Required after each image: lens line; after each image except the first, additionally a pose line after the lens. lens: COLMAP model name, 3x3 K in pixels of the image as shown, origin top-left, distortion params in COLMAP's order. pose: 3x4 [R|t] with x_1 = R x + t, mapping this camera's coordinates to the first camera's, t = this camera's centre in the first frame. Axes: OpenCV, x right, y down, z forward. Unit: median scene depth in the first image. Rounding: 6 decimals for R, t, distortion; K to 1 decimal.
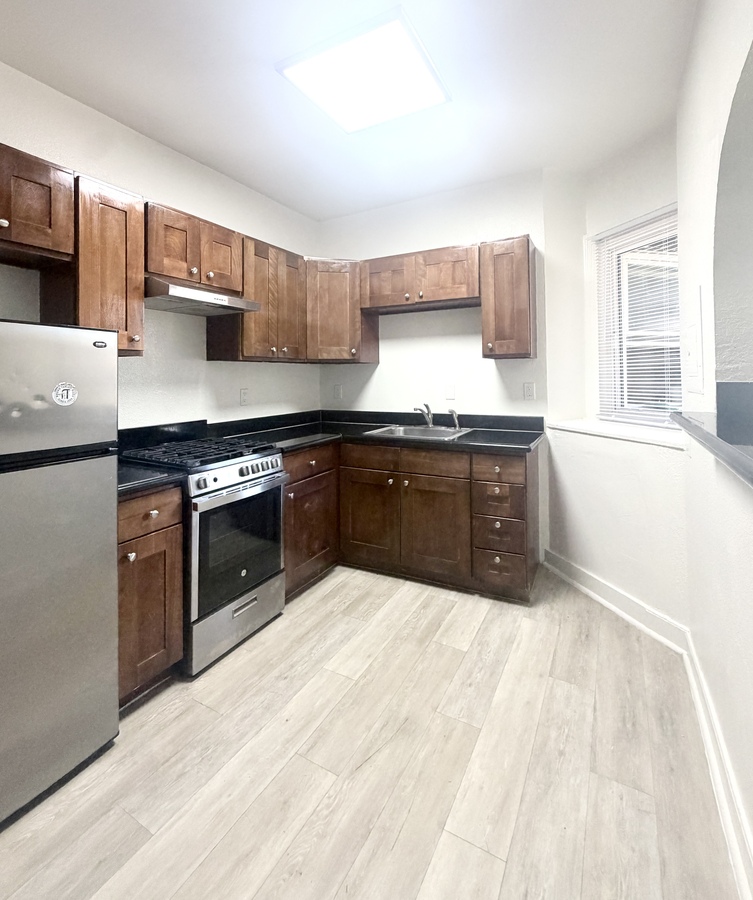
lens RADIAL K [[432.7, 0, 363.9], [0, 432.7, 369.2], [0, 0, 1]] dist [0.003597, -0.001278]
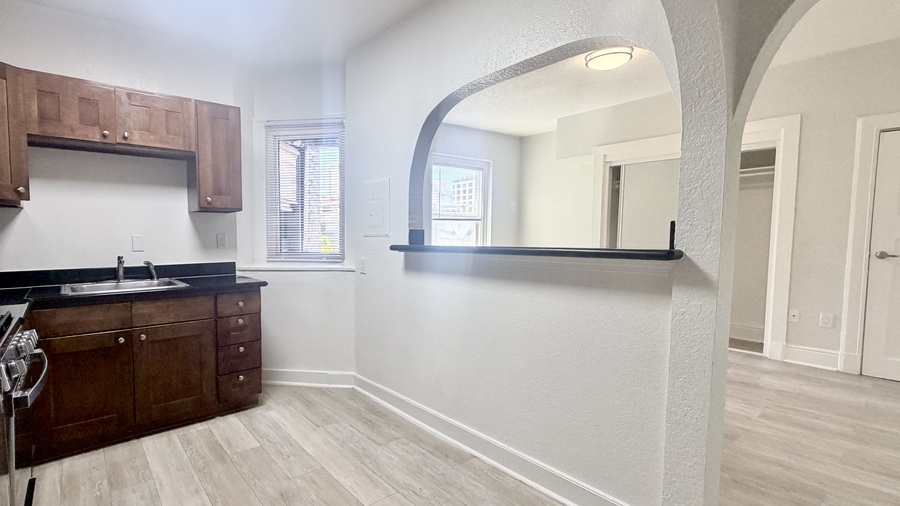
lens RADIAL K [[378.3, 0, 407.0], [0, 378.3, 257.0], [0, 0, 1]] dist [0.000173, -0.000191]
pose [[0.431010, -0.045167, 0.901216, -0.418052], [-0.019368, 0.998053, 0.059283, 0.029364], [-0.902139, -0.043006, 0.429297, 0.137022]]
